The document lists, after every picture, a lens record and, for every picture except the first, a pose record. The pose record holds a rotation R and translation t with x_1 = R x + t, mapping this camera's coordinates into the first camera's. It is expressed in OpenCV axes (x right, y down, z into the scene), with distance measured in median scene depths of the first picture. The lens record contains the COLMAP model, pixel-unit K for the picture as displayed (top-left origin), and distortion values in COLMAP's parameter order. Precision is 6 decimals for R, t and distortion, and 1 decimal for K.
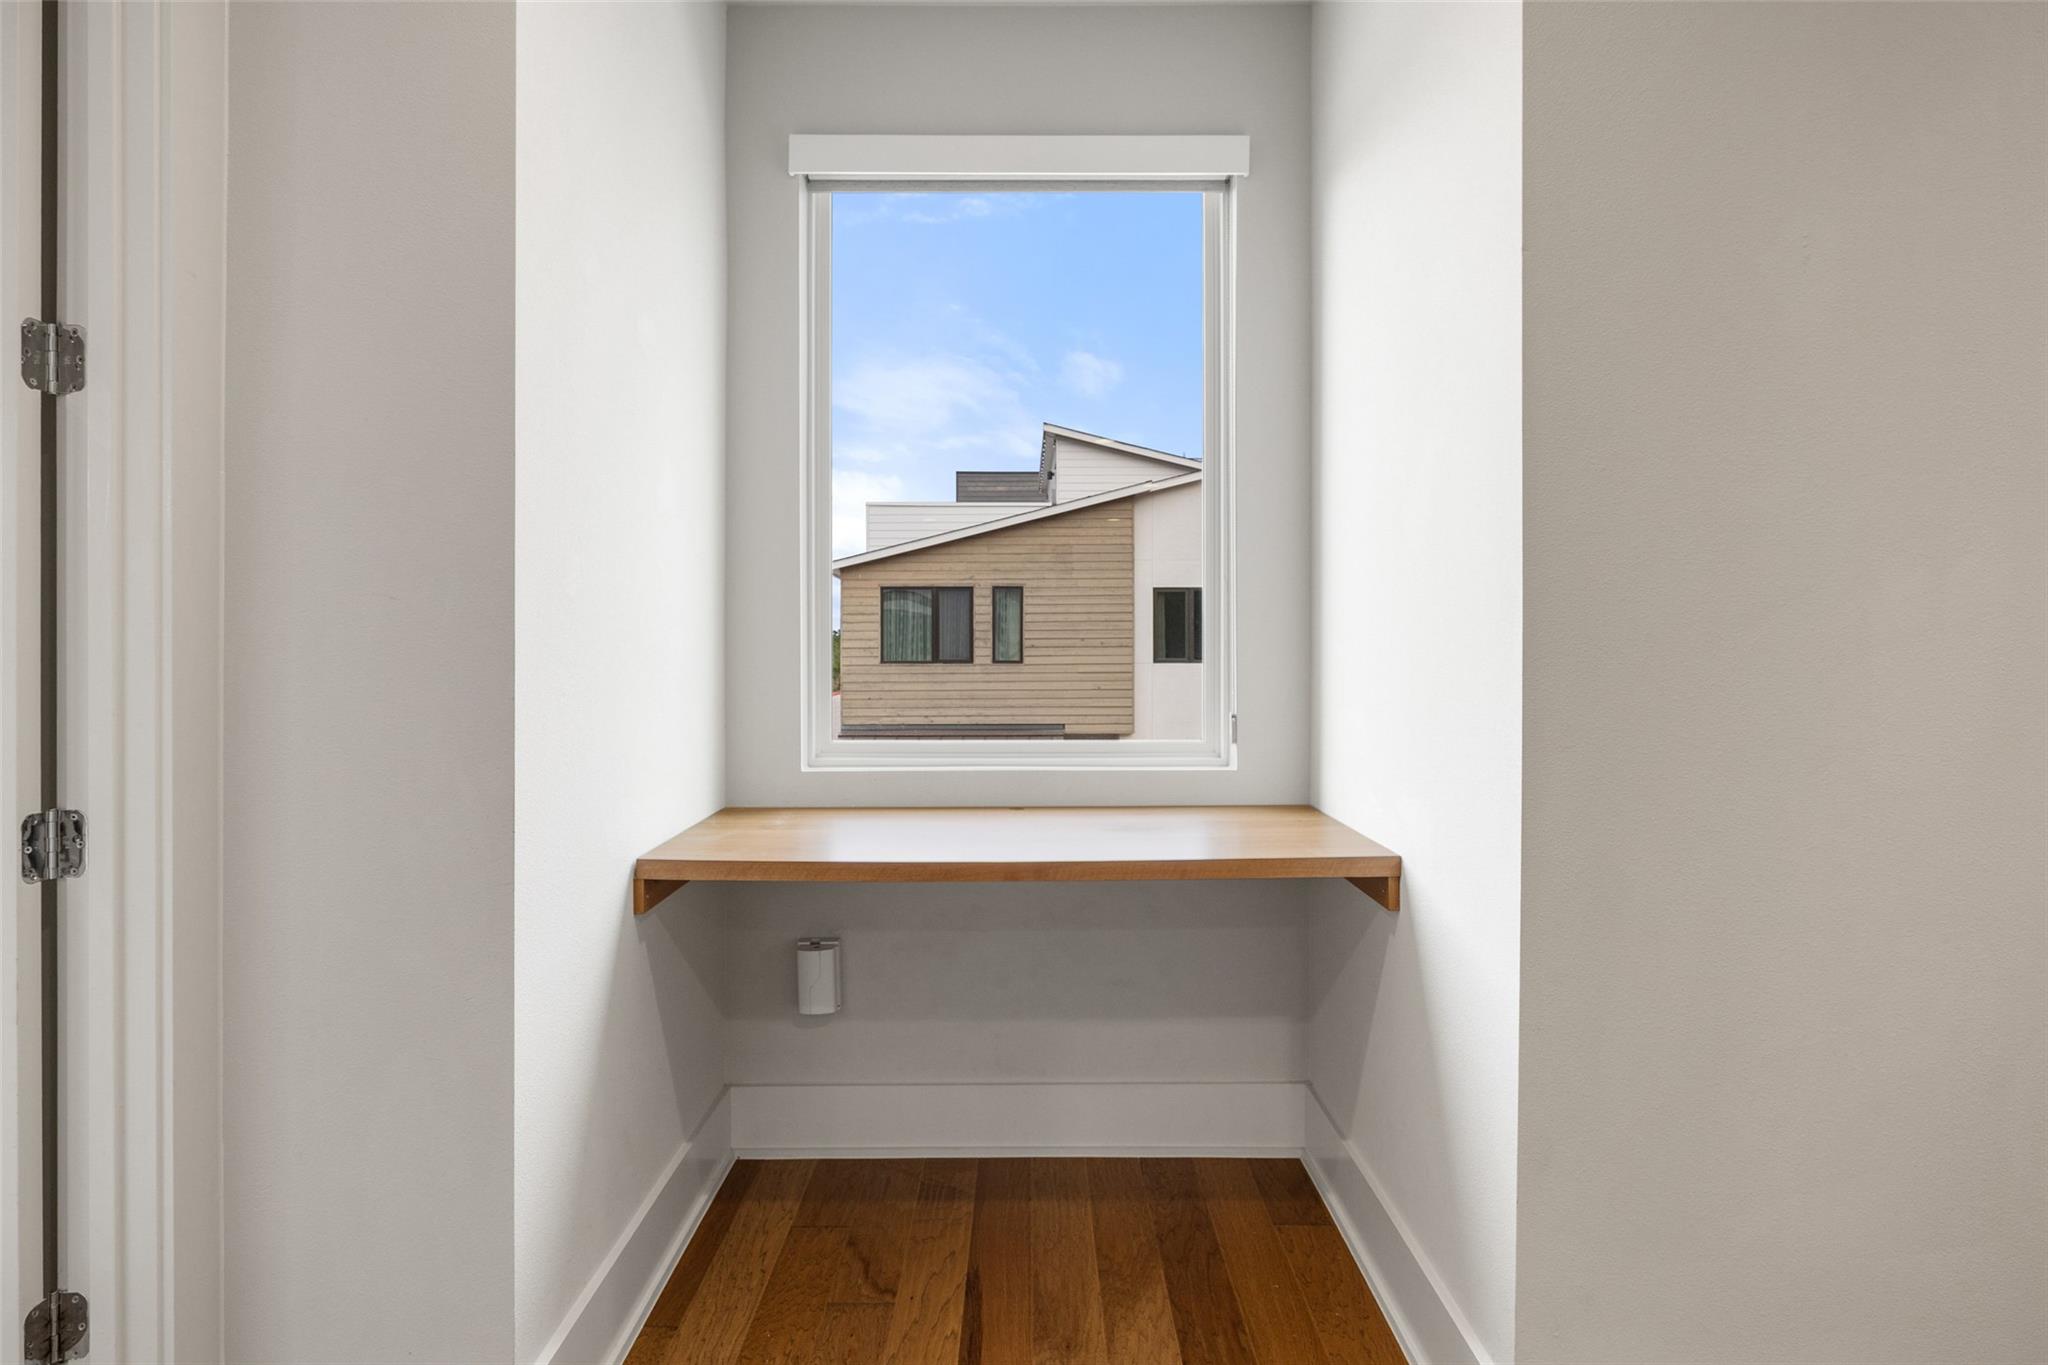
lens RADIAL K [[1094.7, 0, 1011.8], [0, 1094.7, 646.1], [0, 0, 1]] dist [-0.003593, -0.000067]
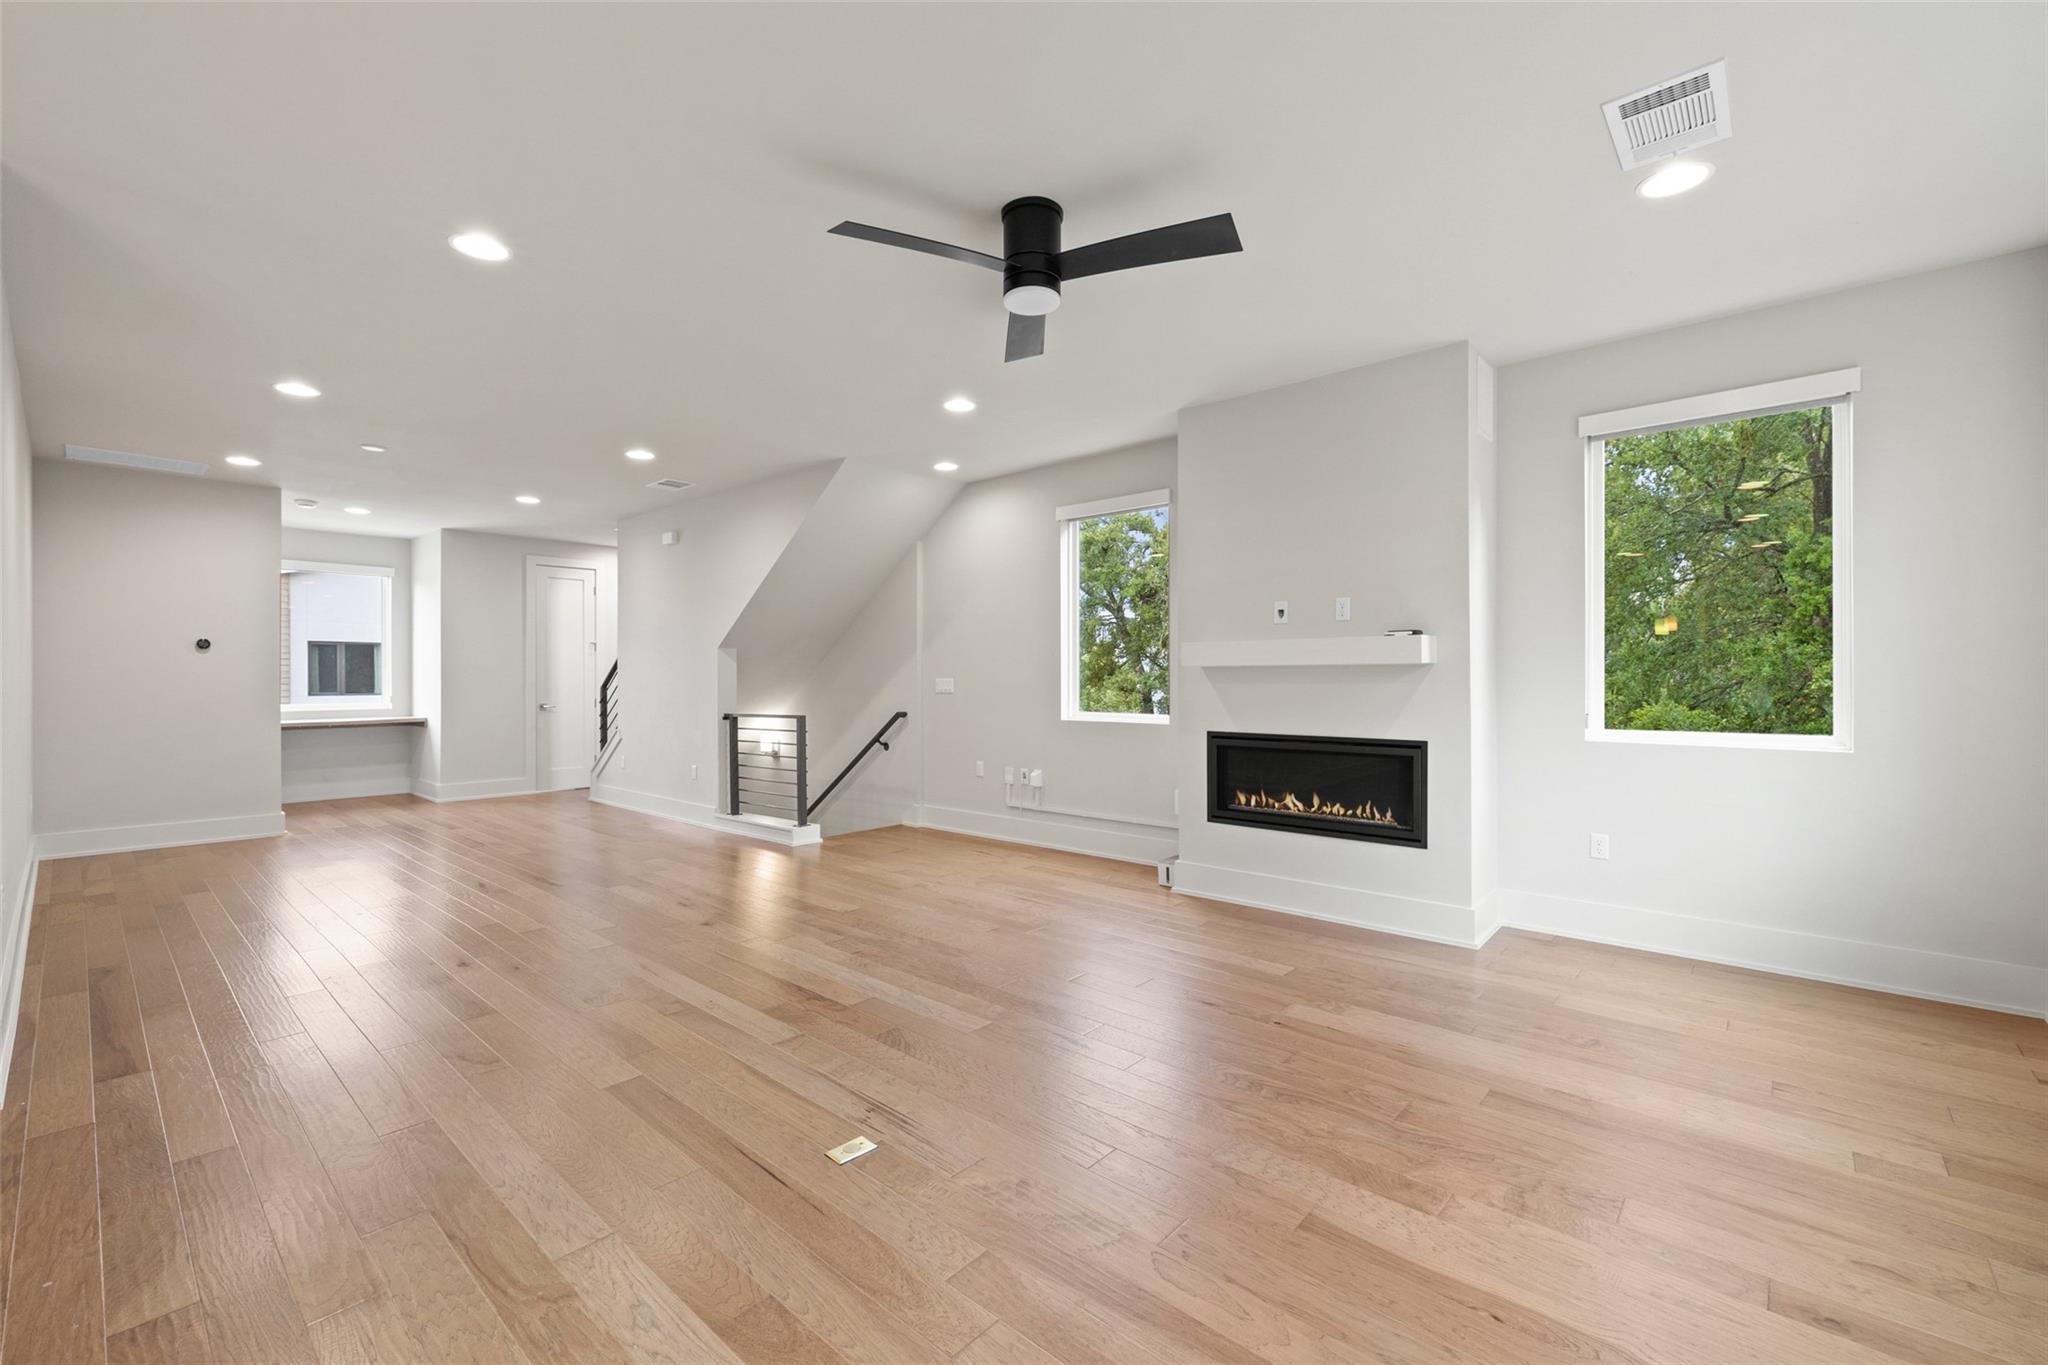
lens RADIAL K [[856.0, 0, 1010.0], [0, 856.0, 681.1], [0, 0, 1]] dist [0.000101, 0.000197]
pose [[0.666271, -0.004886, 0.745693, -0.084459], [0.005502, 0.999984, 0.001636, 0.000337], [-0.745689, 0.003013, 0.666287, -0.381850]]
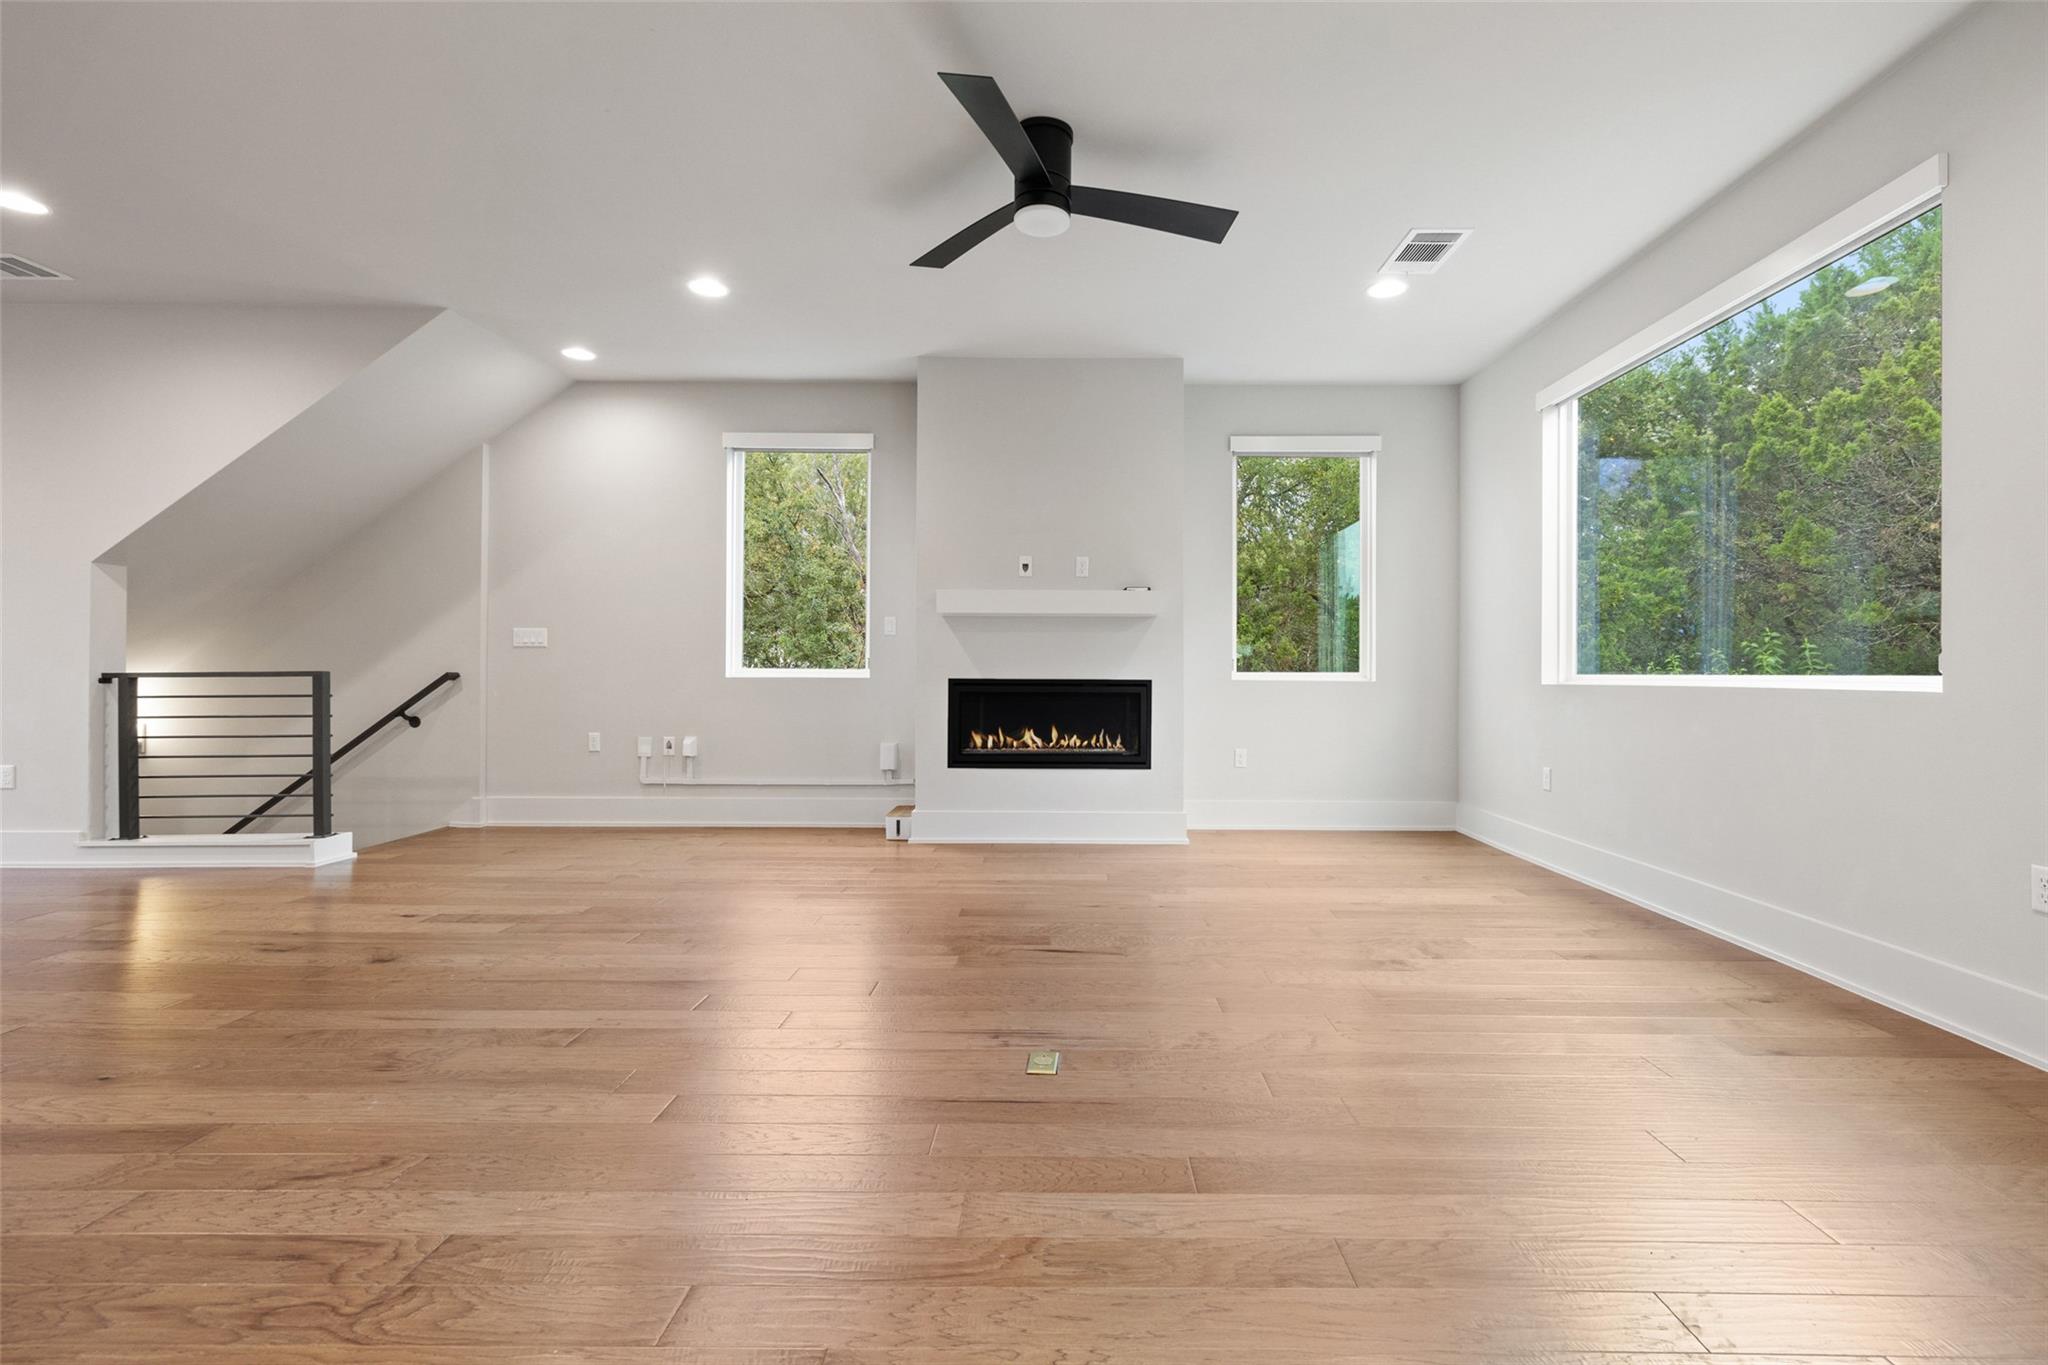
lens RADIAL K [[907.4, 0, 1066.4], [0, 907.4, 671.3], [0, 0, 1]] dist [0.000836, 0.000356]
pose [[-0.009951, -0.000424, 0.999950, -0.122443], [-0.001652, 0.999999, 0.000407, 0.011327], [-0.999949, -0.001648, -0.009951, -0.304607]]
